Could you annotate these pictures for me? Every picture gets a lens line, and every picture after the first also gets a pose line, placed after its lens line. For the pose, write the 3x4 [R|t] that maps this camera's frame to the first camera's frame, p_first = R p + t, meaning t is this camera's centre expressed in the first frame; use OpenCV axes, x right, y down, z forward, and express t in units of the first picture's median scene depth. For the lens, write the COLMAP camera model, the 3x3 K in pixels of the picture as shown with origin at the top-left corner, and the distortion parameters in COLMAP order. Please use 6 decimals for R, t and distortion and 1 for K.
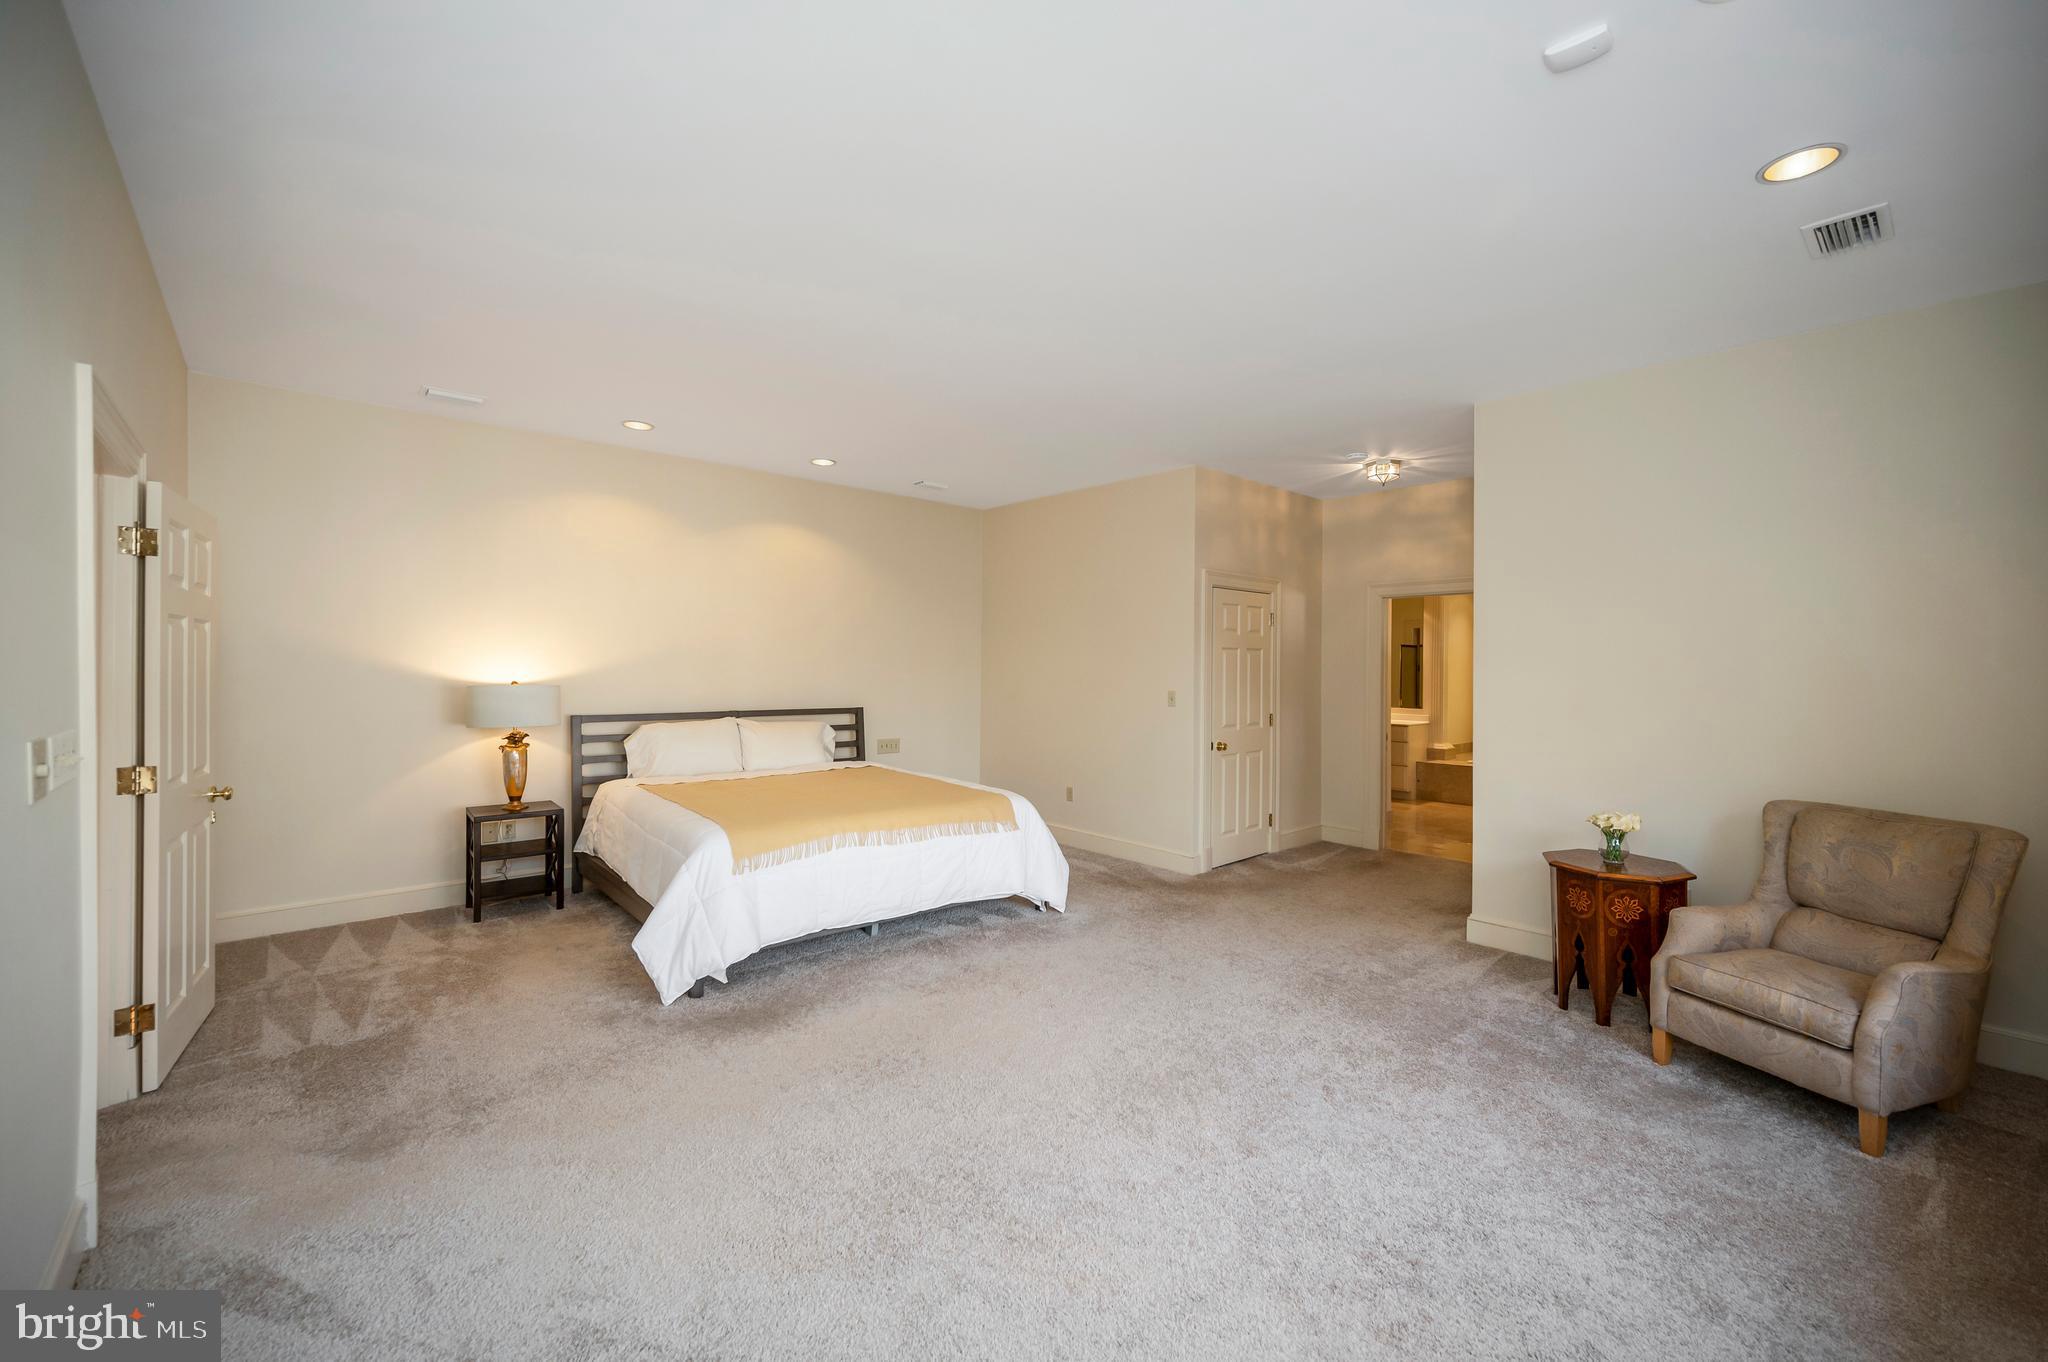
lens RADIAL K [[835.9, 0, 1024.2], [0, 835.9, 679.9], [0, 0, 1]] dist [0.007008, -0.004172]
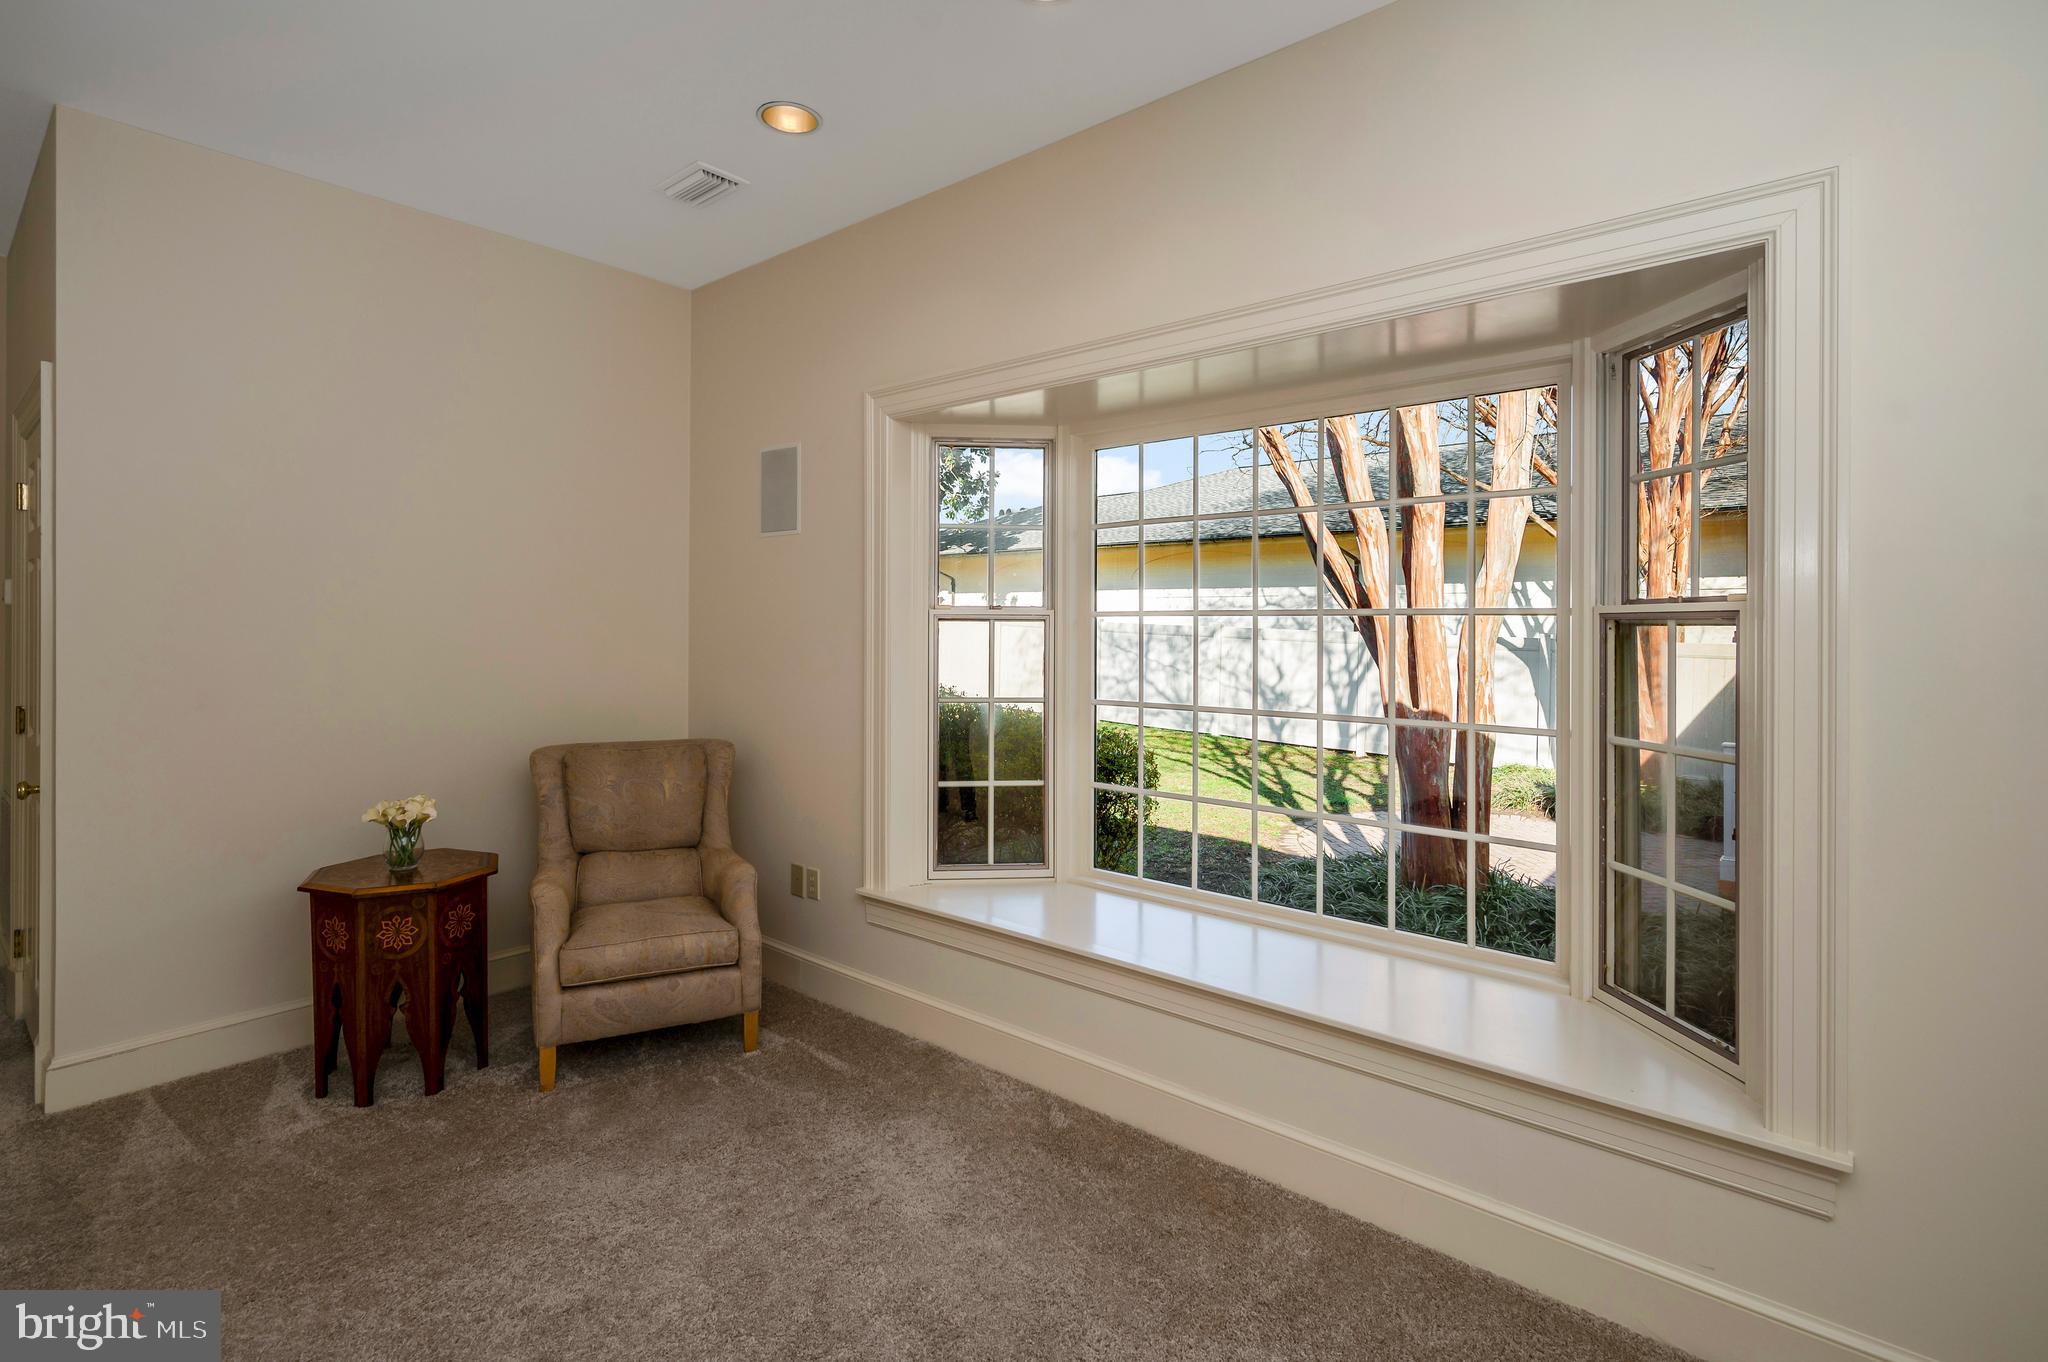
lens RADIAL K [[981.1, 0, 1038.4], [0, 981.1, 621.2], [0, 0, 1]] dist [0.001567, 0.000890]
pose [[-0.173807, -0.008475, 0.984743, -0.238606], [-0.001243, 0.999964, 0.008386, -0.002717], [-0.984779, 0.000234, -0.173812, 0.654948]]
